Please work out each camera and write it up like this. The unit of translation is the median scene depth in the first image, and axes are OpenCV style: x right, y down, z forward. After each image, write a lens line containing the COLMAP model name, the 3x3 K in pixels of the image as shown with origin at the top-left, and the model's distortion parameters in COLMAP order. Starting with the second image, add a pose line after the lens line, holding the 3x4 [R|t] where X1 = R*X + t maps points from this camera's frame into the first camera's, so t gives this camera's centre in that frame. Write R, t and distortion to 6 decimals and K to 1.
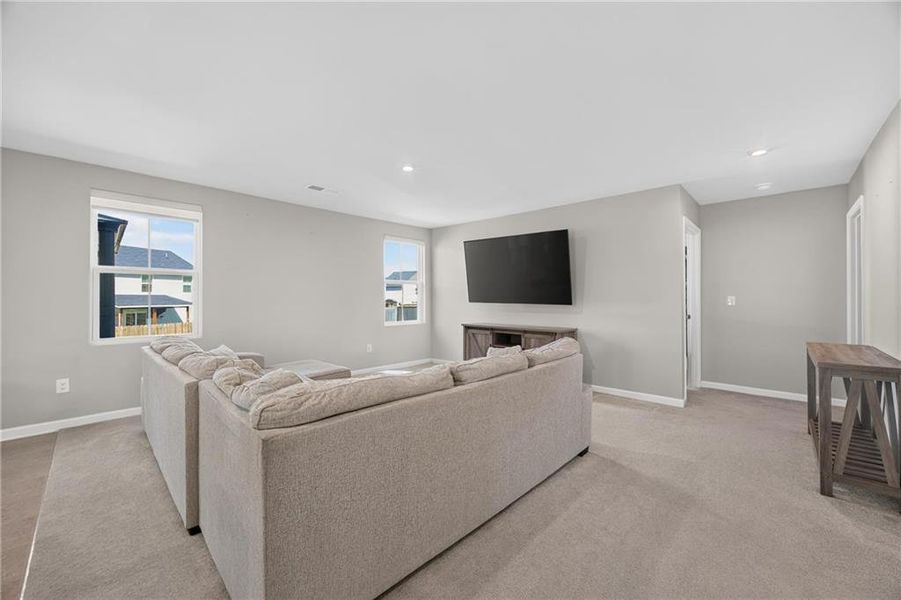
lens RADIAL K [[351.4, 0, 456.5], [0, 351.4, 294.4], [0, 0, 1]] dist [-0.017021, 0.001313]
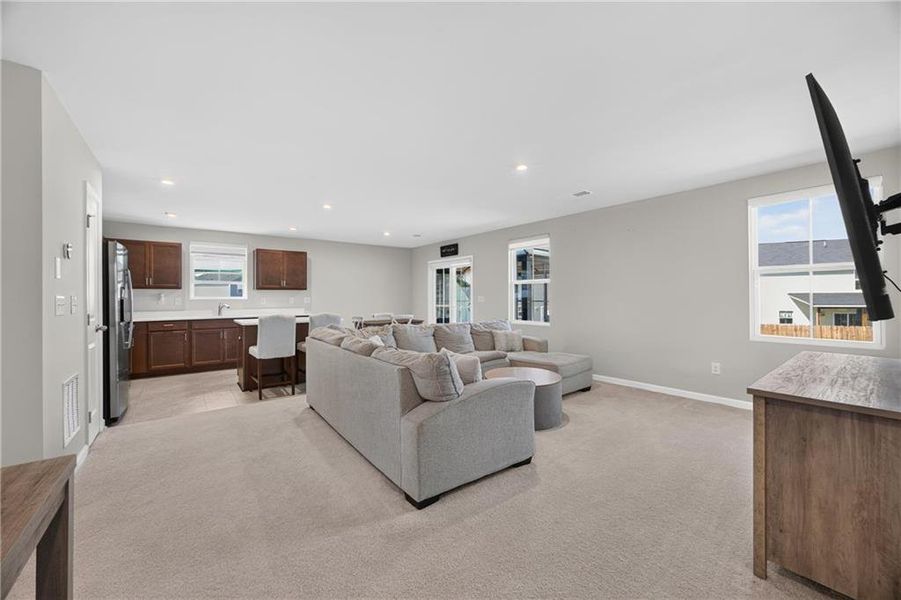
lens RADIAL K [[351.4, 0, 450.6], [0, 351.4, 297.1], [0, 0, 1]] dist [-0.017021, 0.001313]
pose [[-0.157912, 0.000461, -0.987453, 0.566402], [0.011315, 0.999935, -0.001343, 0.004535], [0.987388, -0.011386, -0.157907, 0.619541]]
